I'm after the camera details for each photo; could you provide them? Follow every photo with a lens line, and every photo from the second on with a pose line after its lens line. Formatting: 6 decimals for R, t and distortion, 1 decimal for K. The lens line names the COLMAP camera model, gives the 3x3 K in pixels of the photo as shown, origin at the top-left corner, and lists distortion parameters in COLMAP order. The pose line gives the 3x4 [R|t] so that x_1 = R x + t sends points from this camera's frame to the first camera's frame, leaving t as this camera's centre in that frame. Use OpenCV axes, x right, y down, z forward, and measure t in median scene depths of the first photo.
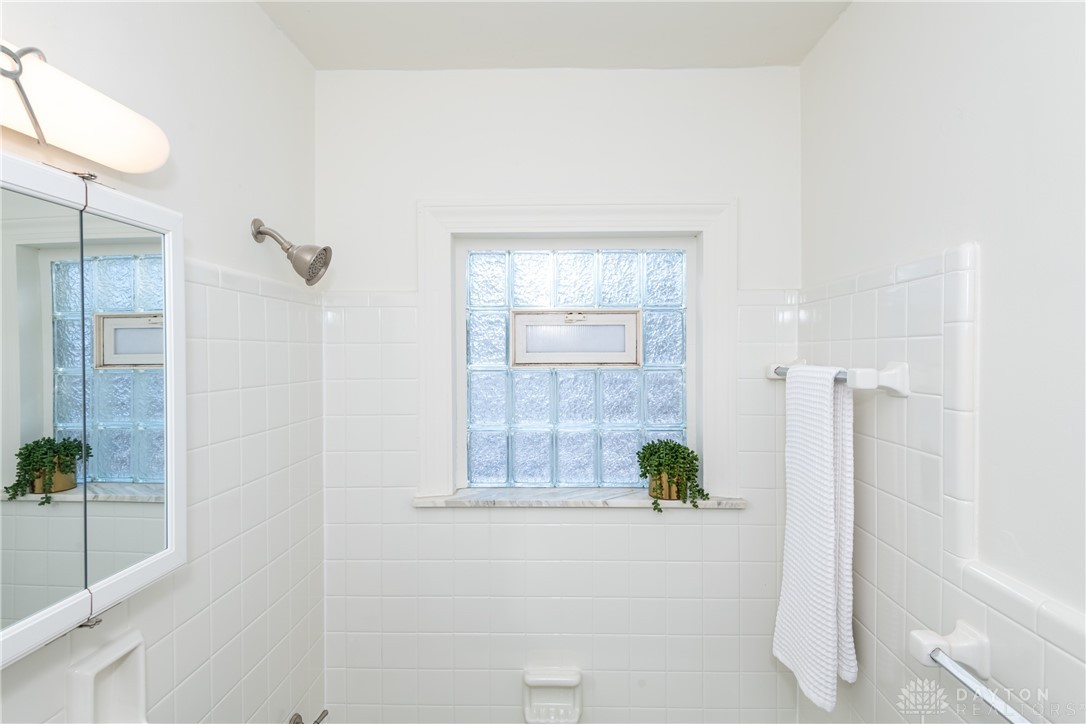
lens RADIAL K [[540.6, 0, 543.0], [0, 540.6, 362.0], [0, 0, 1]] dist [0.025006, -0.026259]
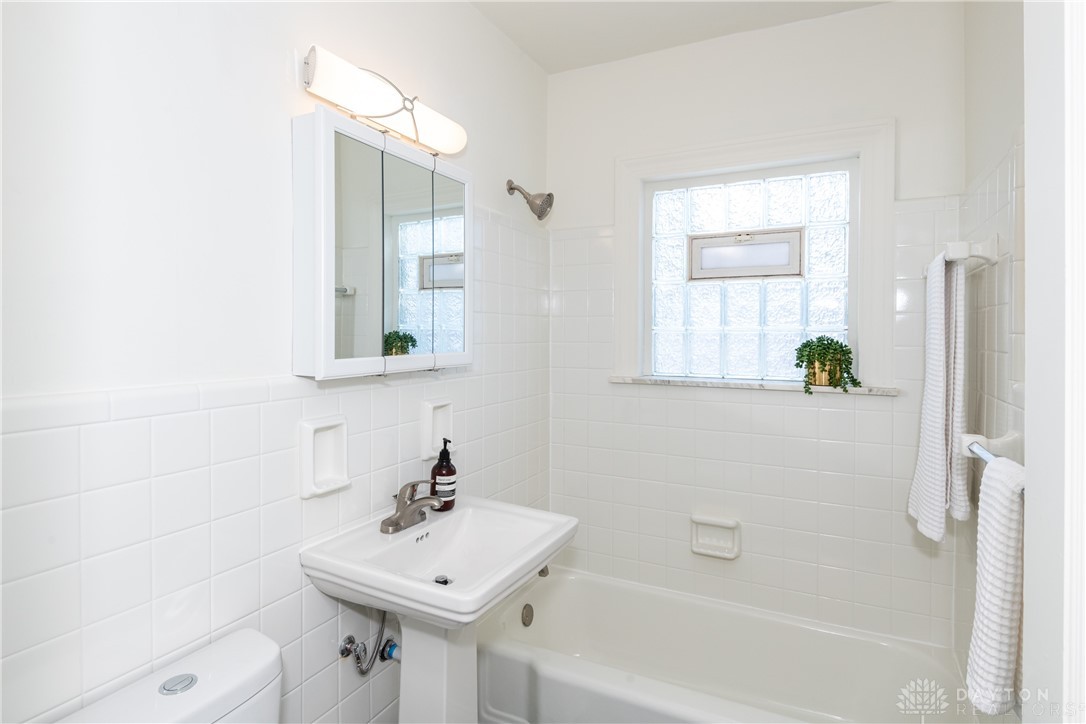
lens RADIAL K [[558.5, 0, 542.2], [0, 558.5, 338.1], [0, 0, 1]] dist [0.020145, -0.000140]
pose [[0.906687, 0.006735, -0.421751, 0.199007], [-0.009212, 0.999950, -0.003835, 0.163726], [0.421704, 0.007362, 0.906704, -0.345082]]
